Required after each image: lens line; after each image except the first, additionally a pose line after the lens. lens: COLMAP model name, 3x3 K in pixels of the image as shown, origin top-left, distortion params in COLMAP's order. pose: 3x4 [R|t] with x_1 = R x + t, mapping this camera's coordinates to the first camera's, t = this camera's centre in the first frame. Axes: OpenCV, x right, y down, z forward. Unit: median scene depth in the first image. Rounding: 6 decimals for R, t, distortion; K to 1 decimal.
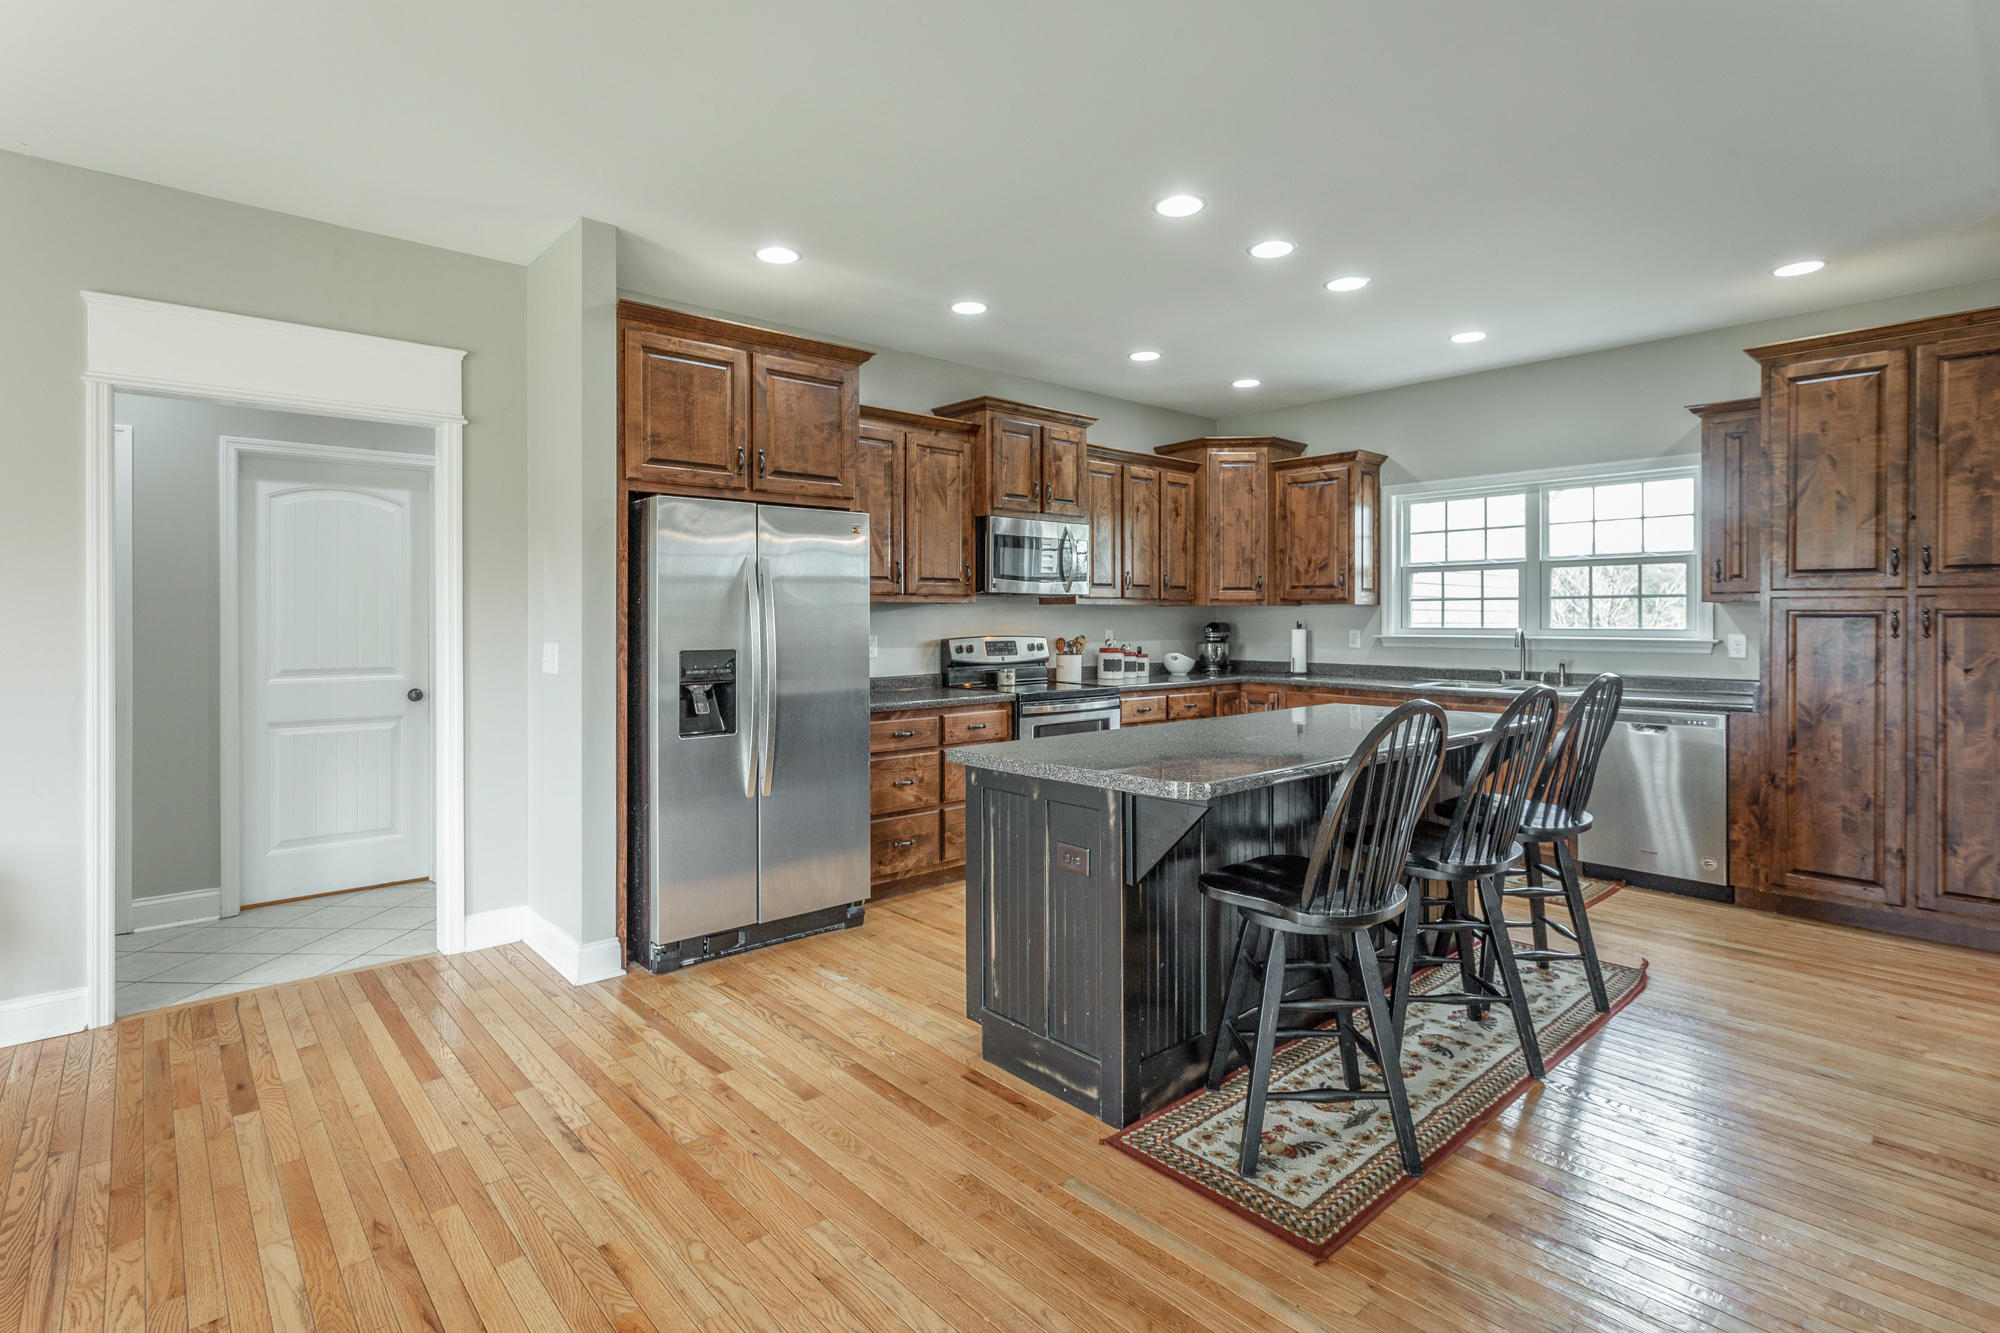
lens RADIAL K [[965.9, 0, 1000.0], [0, 965.9, 617.5], [0, 0, 1]] dist [-0.008580, 0.002665]
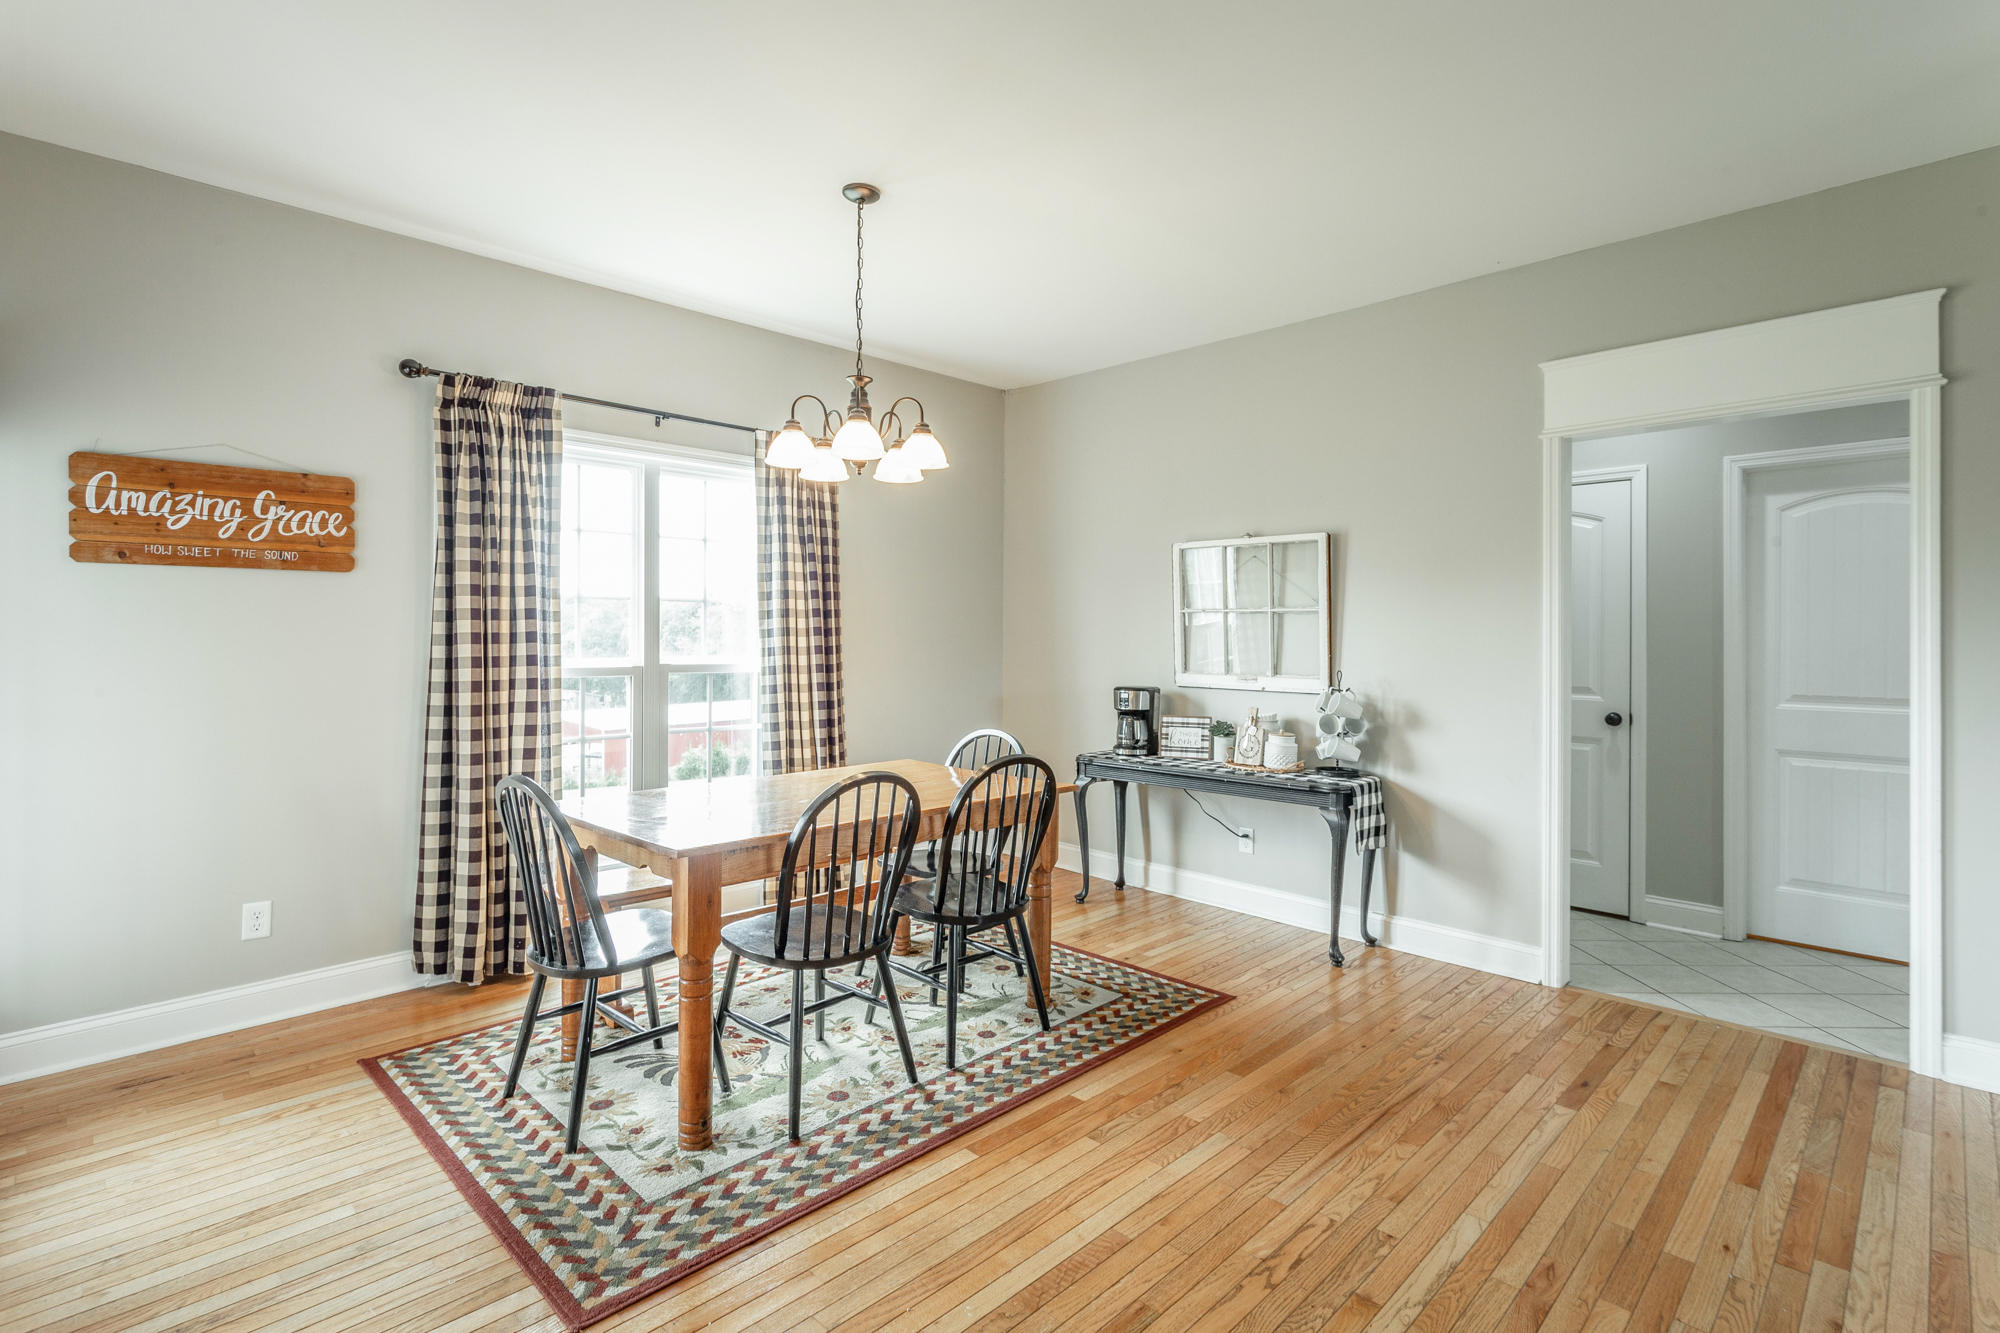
lens RADIAL K [[946.8, 0, 1000.7], [0, 946.8, 631.2], [0, 0, 1]] dist [-0.004411, 0.002943]
pose [[0.058061, -0.006149, -0.998294, 0.122843], [-0.004346, 0.999970, -0.006413, 0.002071], [0.998304, 0.004711, 0.058033, 0.181103]]
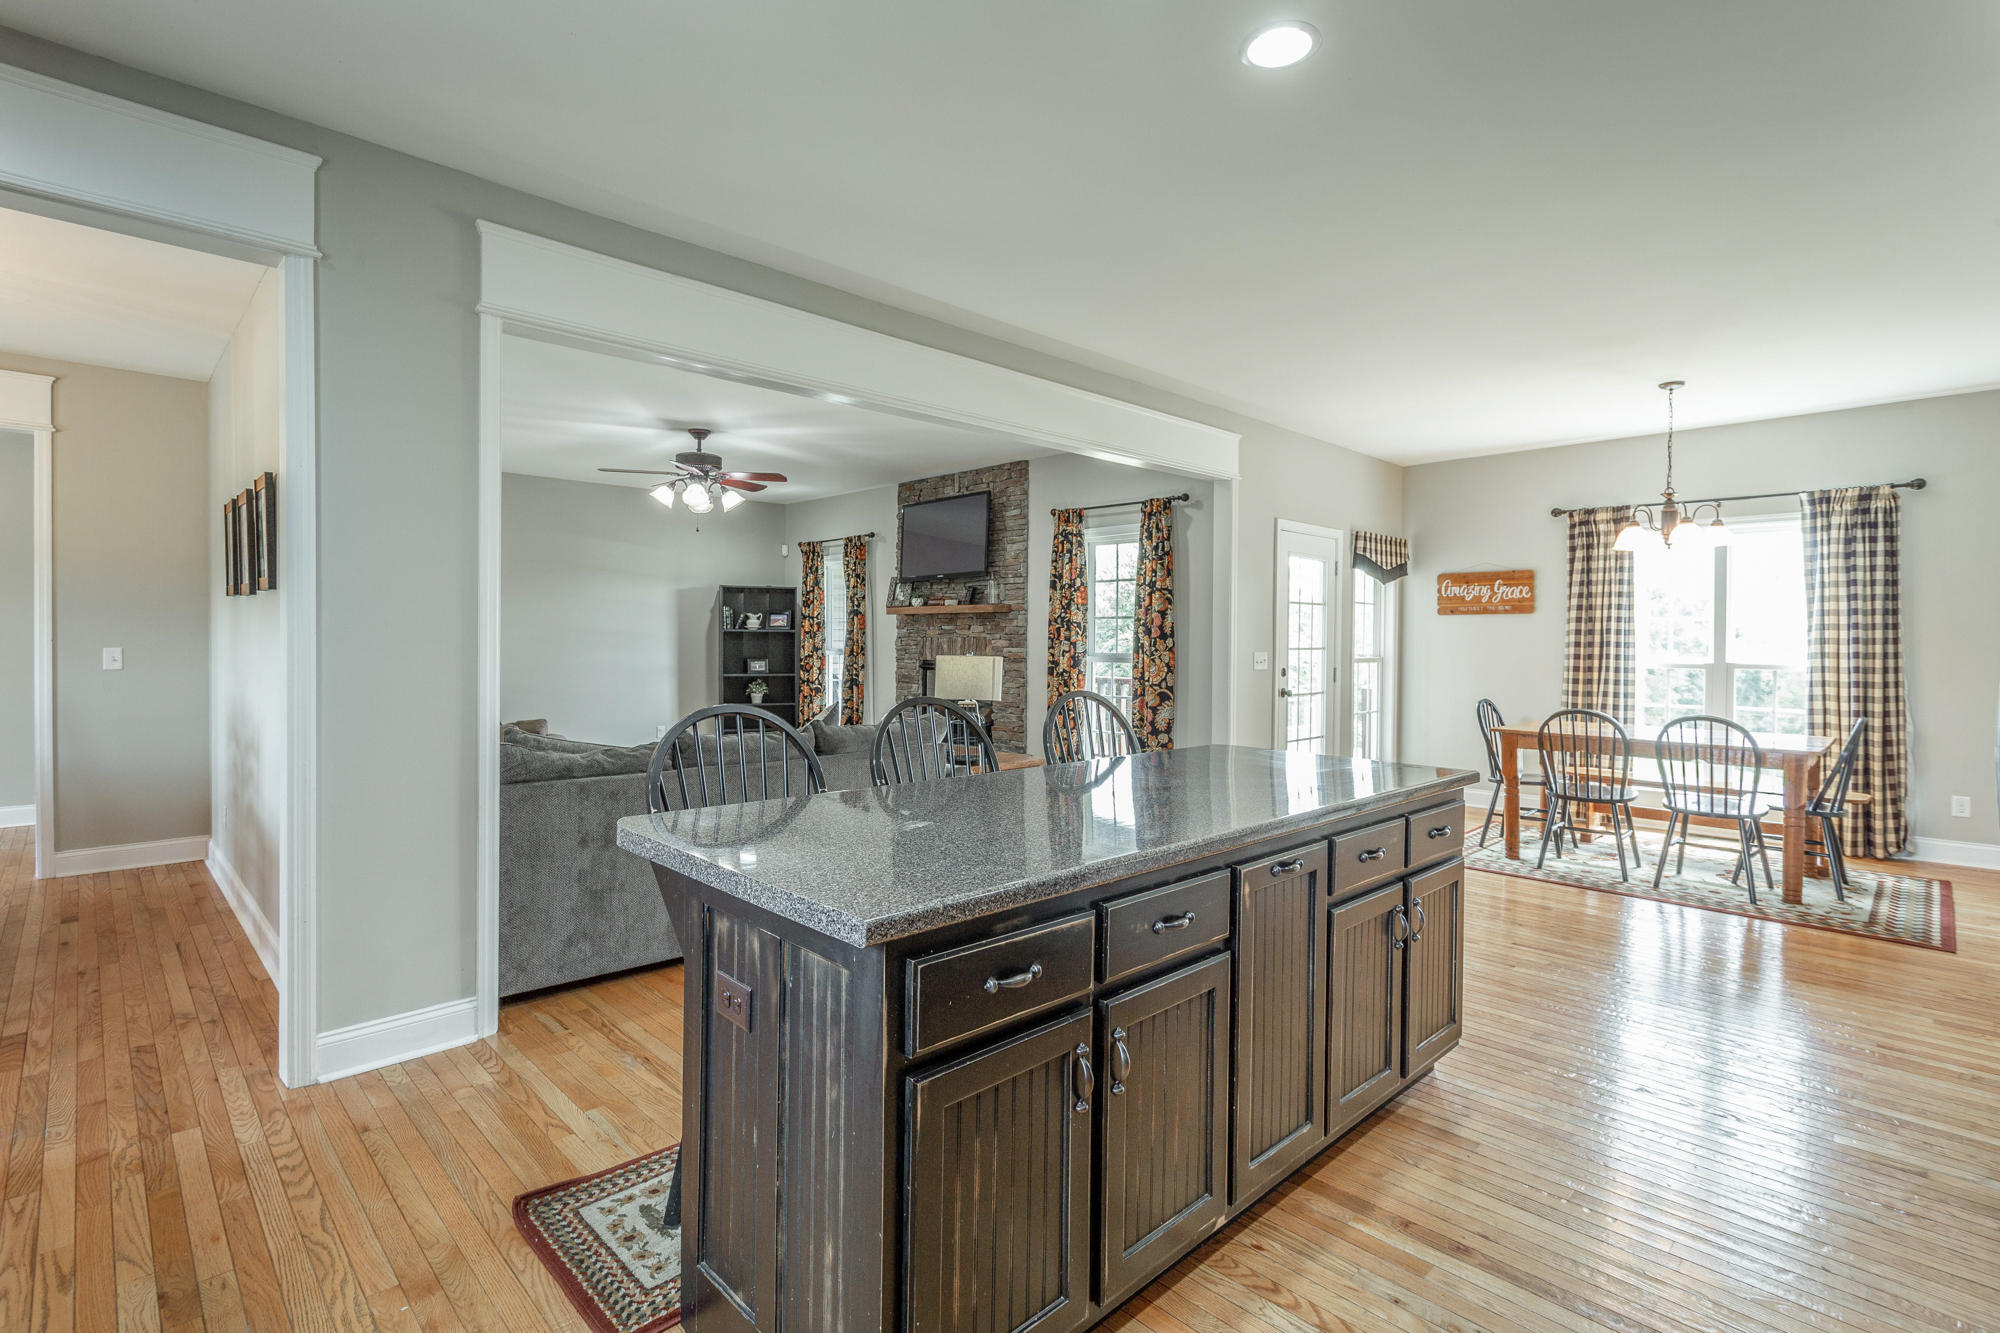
lens RADIAL K [[946.8, 0, 1005.9], [0, 946.8, 643.1], [0, 0, 1]] dist [-0.004411, 0.002943]
pose [[-0.998819, -0.007641, -0.047988, 0.316995], [-0.007916, 0.999953, 0.005540, 0.001301], [0.047943, 0.005913, -0.998833, 1.276557]]
